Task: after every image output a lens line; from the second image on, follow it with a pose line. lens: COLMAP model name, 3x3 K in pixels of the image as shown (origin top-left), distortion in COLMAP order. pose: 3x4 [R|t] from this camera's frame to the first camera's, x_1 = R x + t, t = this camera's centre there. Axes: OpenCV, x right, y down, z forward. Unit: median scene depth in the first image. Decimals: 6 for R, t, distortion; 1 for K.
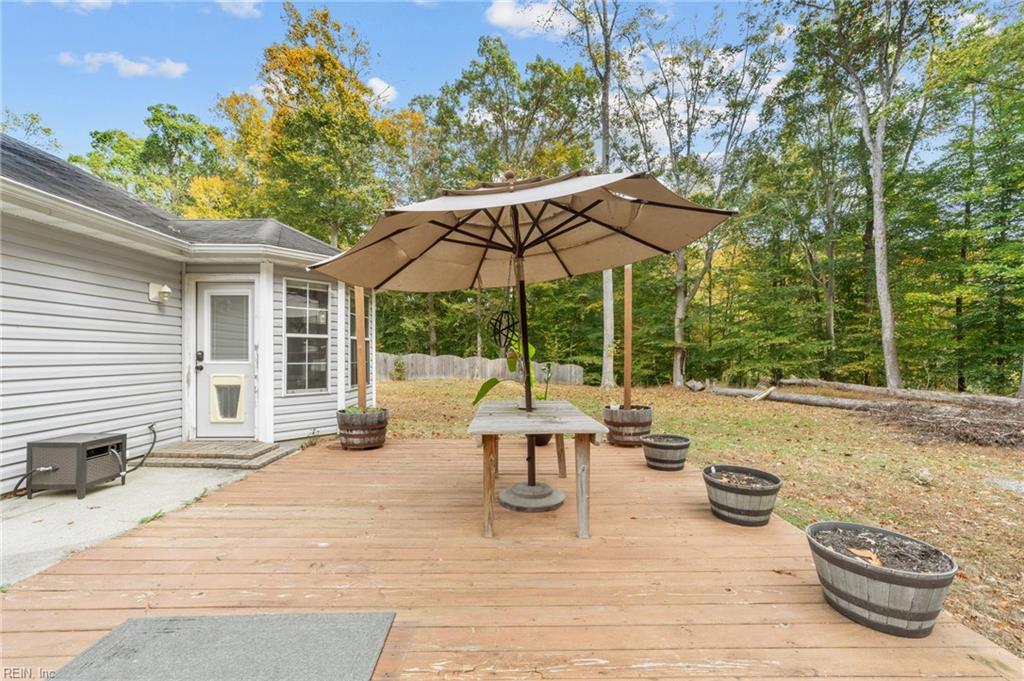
lens RADIAL K [[390.1, 0, 515.9], [0, 390.1, 353.8], [0, 0, 1]] dist [-0.014893, 0.007504]
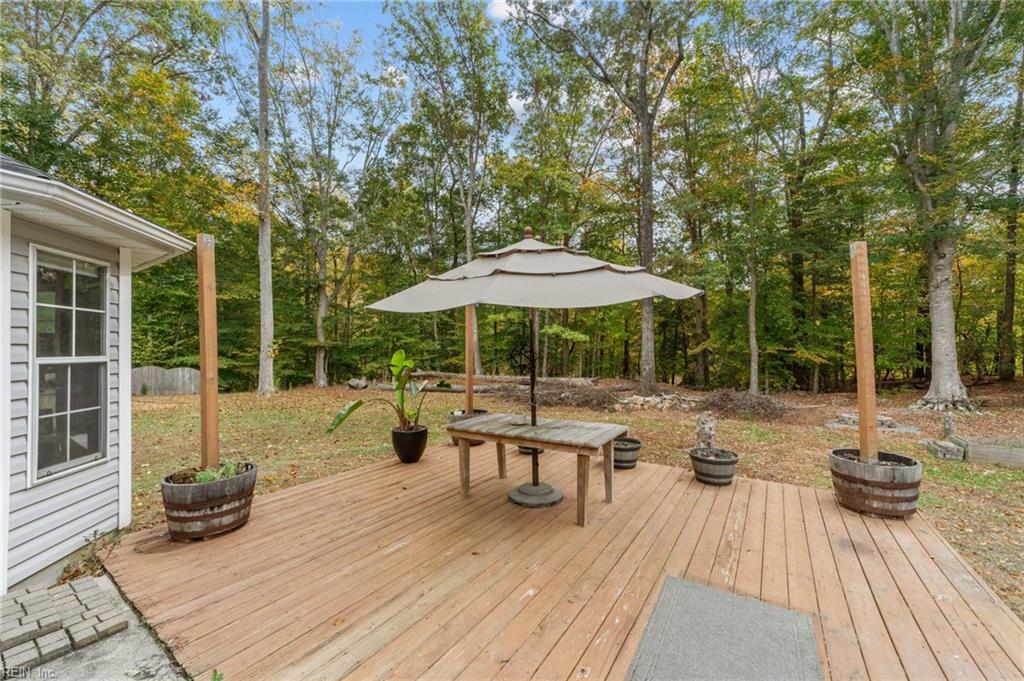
lens RADIAL K [[386.0, 0, 507.4], [0, 386.0, 345.4], [0, 0, 1]] dist [-0.014483, 0.007483]
pose [[0.585312, 0.002089, 0.810806, -0.104273], [0.004540, 0.999973, -0.005854, -0.010206], [-0.810795, 0.007107, 0.585286, 0.037152]]
